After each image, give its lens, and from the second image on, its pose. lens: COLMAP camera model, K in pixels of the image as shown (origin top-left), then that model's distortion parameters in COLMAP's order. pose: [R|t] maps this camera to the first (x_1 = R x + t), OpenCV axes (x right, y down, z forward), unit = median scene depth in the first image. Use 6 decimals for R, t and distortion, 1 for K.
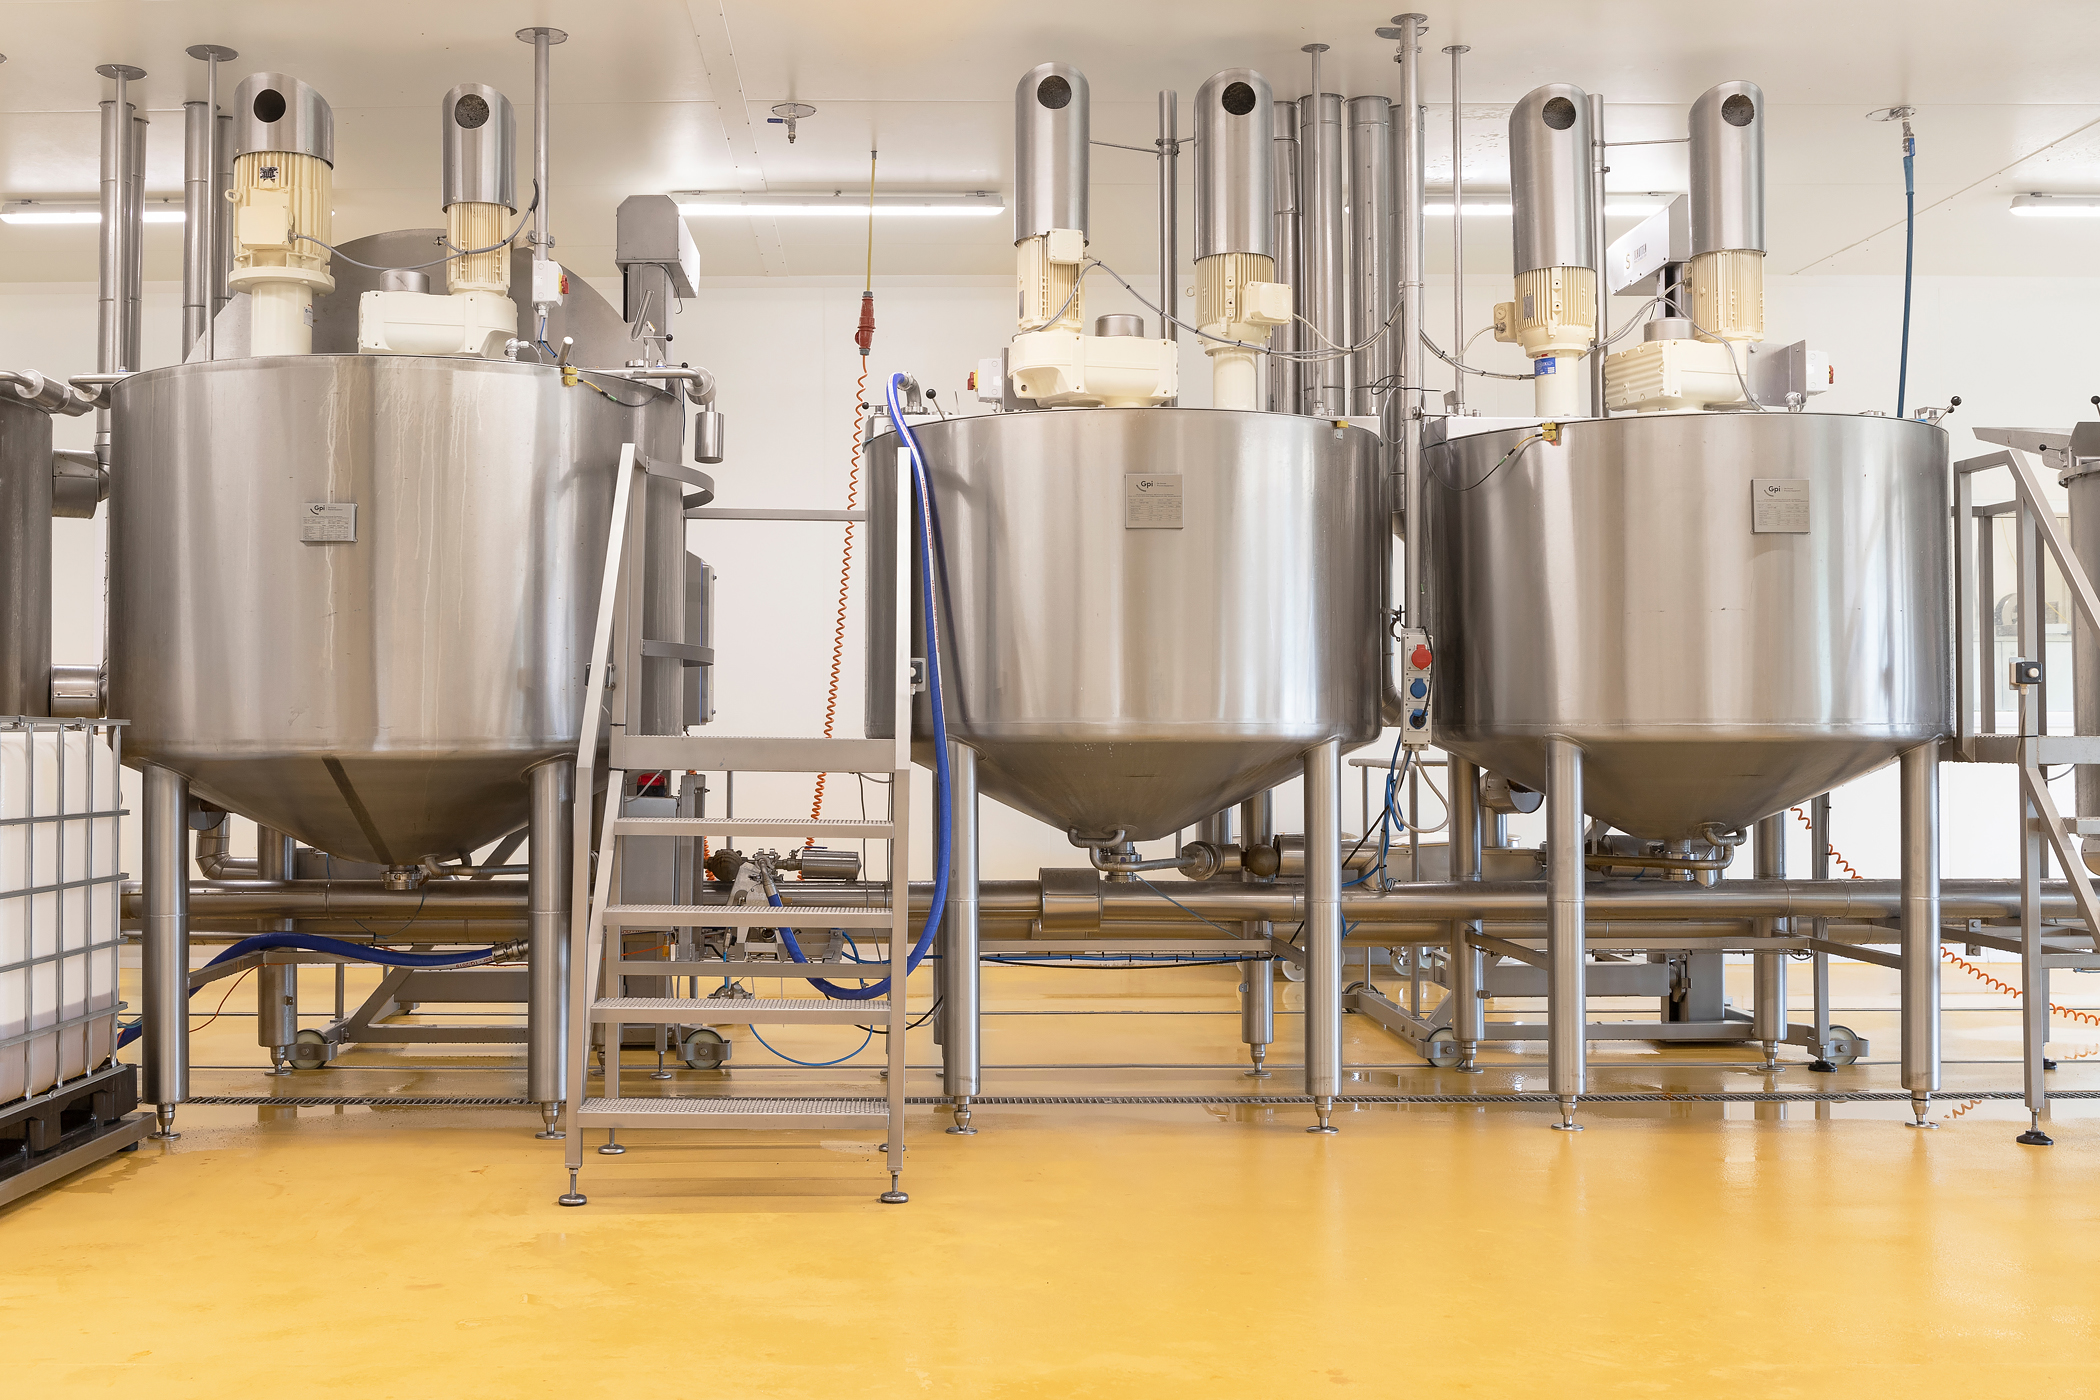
lens RADIAL K [[1755.9, 0, 1050.0], [0, 1755.9, 700.0], [0, 0, 1]] dist [-0.003375, -0.001555]
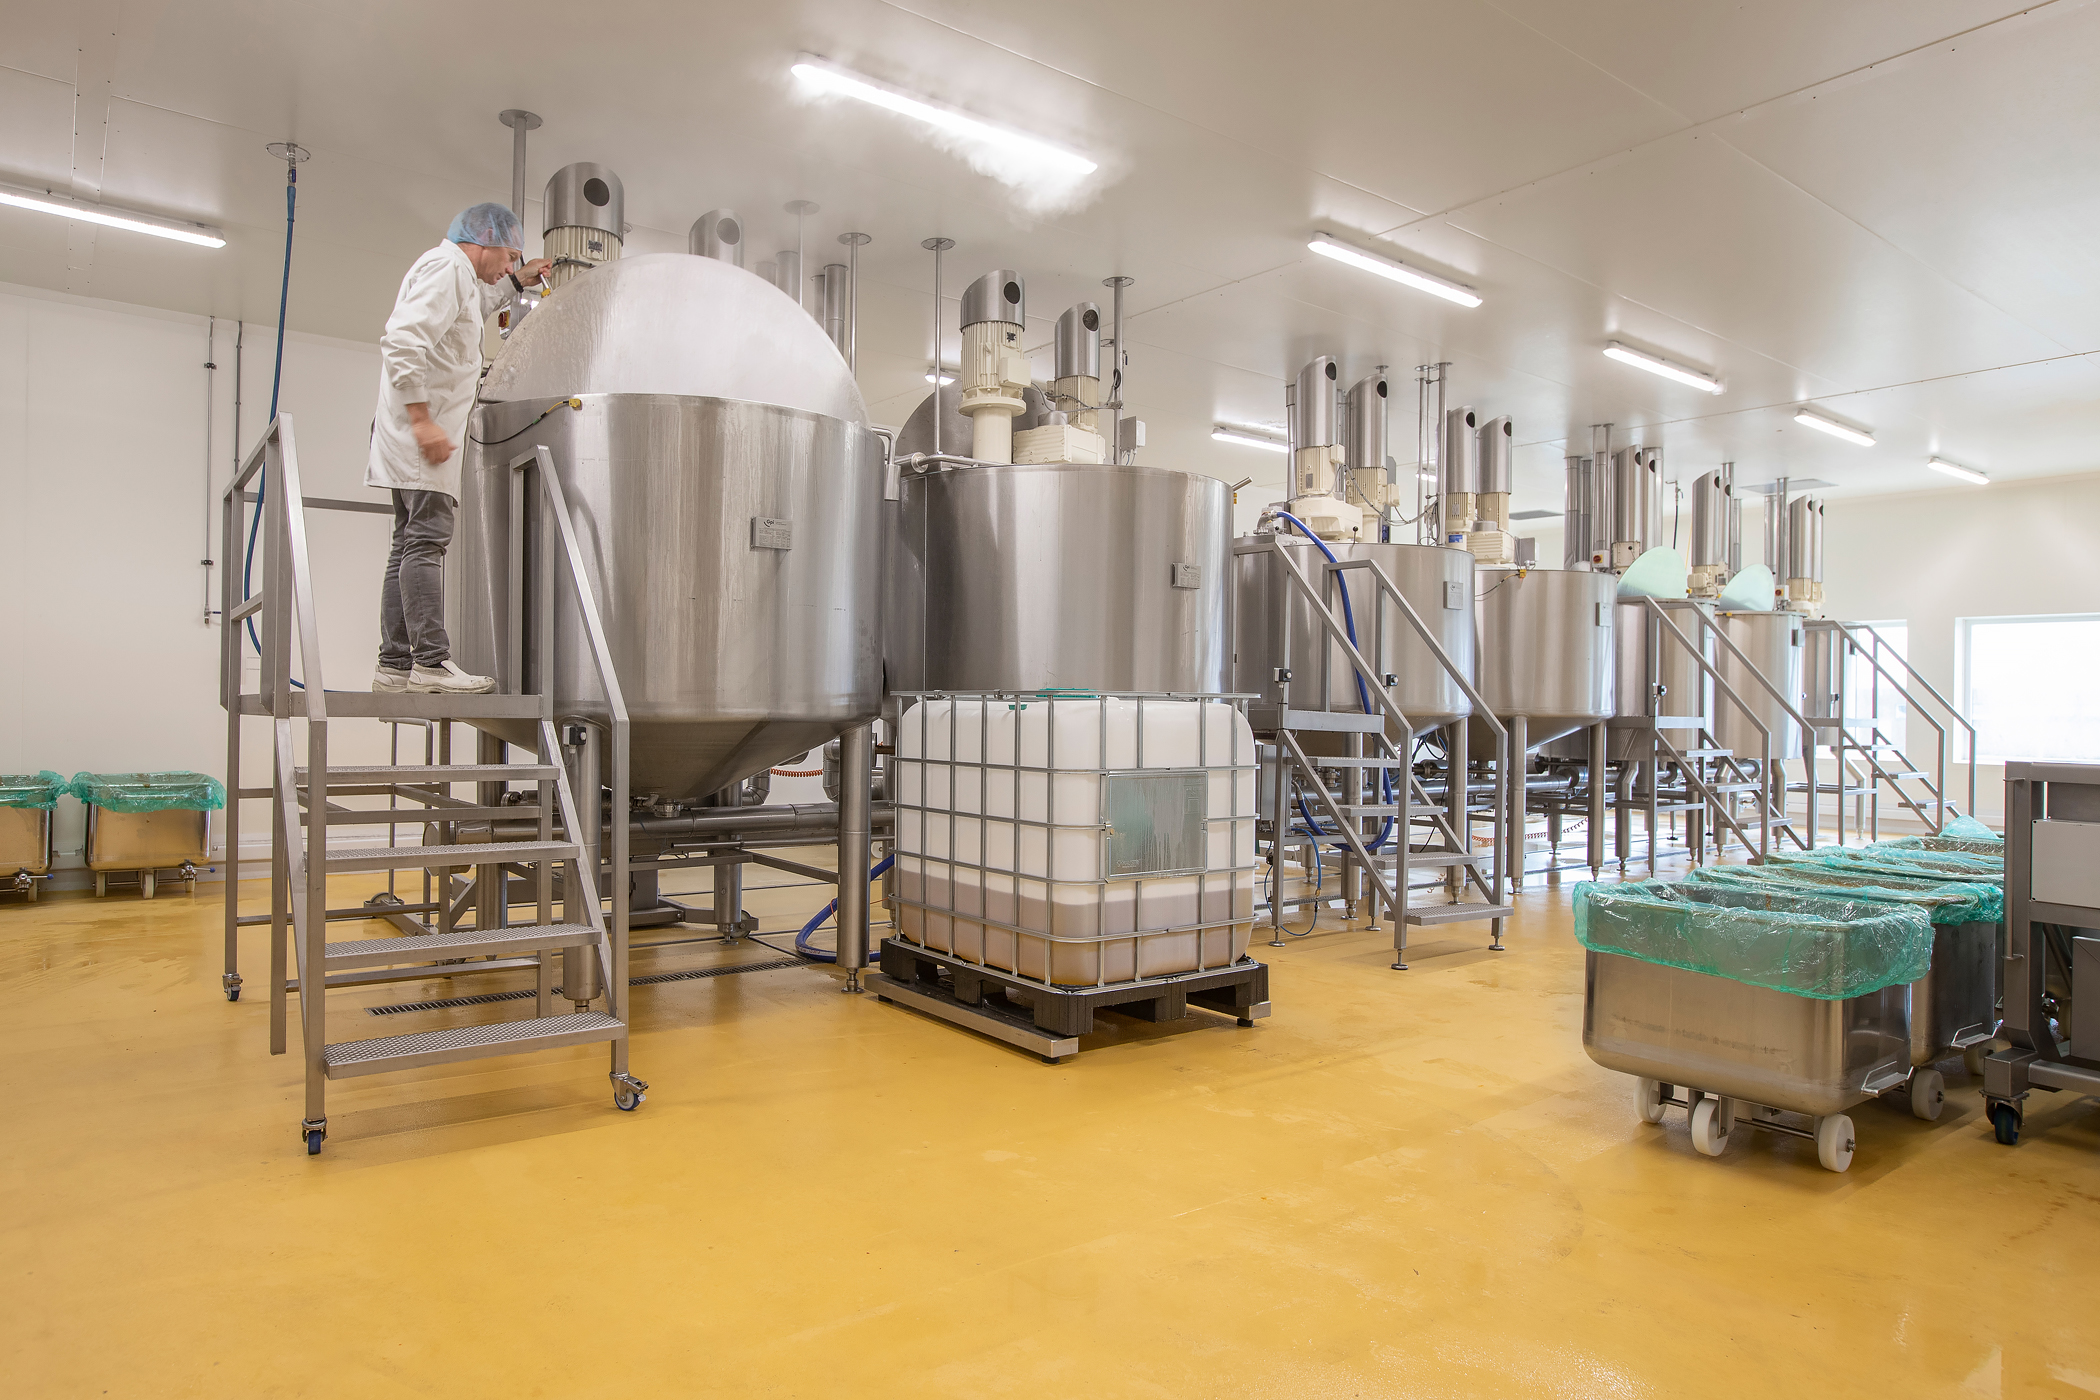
lens RADIAL K [[1268.5, 0, 1050.0], [0, 1268.5, 700.0], [0, 0, 1]] dist [-0.004803, 0.000764]
pose [[0.807721, 0.021343, 0.589179, -0.936369], [-0.029678, 0.999549, 0.004479, 0.011376], [-0.588818, -0.021104, 0.807990, 0.056505]]
